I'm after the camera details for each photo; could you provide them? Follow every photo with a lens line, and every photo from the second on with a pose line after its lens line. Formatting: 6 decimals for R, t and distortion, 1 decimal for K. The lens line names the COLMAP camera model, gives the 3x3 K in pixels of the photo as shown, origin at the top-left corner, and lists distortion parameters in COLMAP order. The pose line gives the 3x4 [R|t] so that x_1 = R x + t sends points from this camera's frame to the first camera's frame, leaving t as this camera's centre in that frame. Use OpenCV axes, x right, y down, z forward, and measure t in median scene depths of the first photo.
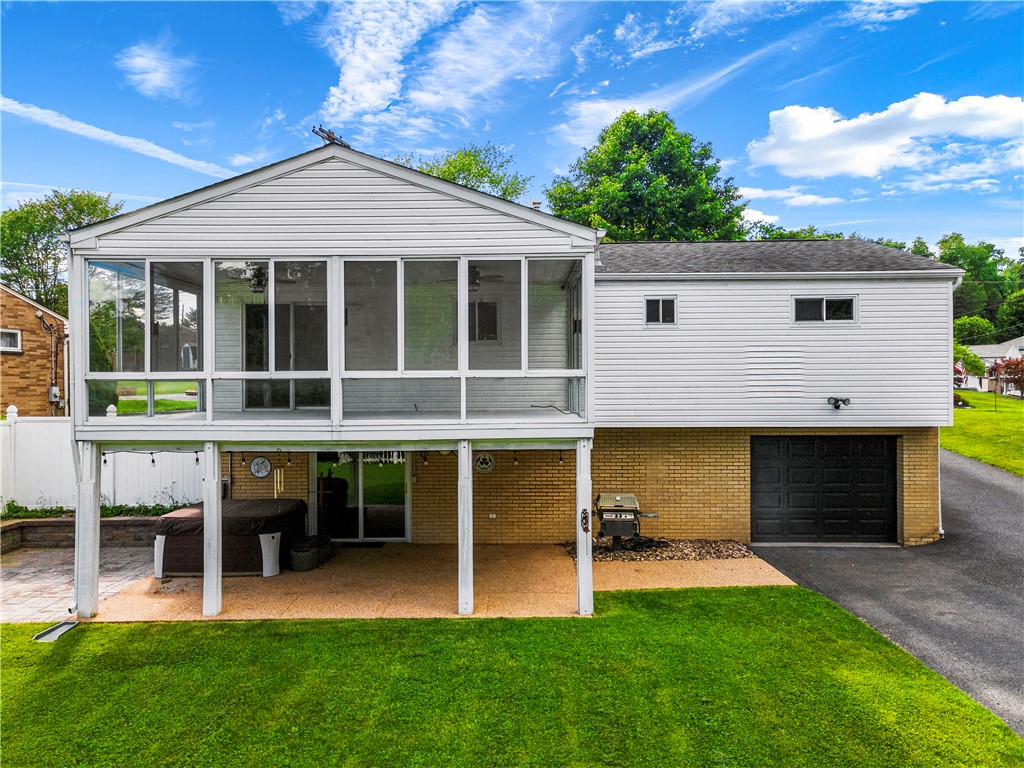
lens RADIAL K [[727.9, 0, 506.2], [0, 727.9, 382.5], [0, 0, 1]] dist [0.053568, -0.006316]
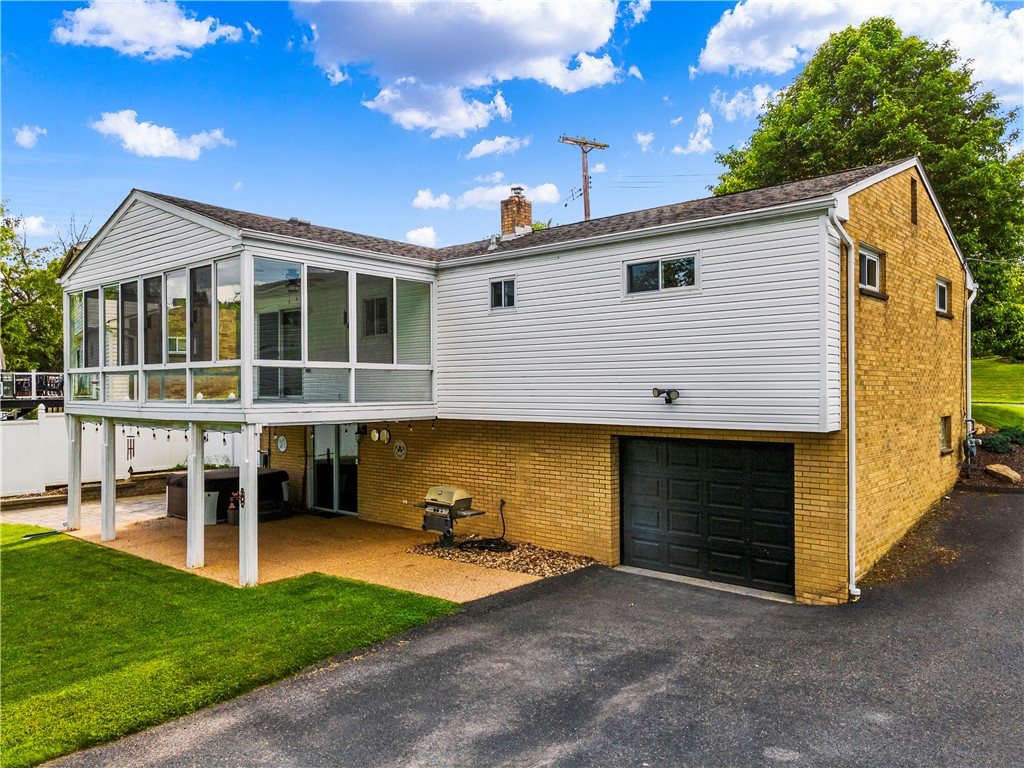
lens RADIAL K [[727.9, 0, 506.2], [0, 727.9, 381.8], [0, 0, 1]] dist [0.053568, -0.006316]
pose [[0.767073, -0.003464, -0.641550, 0.798896], [0.003553, 0.999993, -0.001152, 0.013405], [0.641550, -0.001395, 0.767080, 0.303389]]
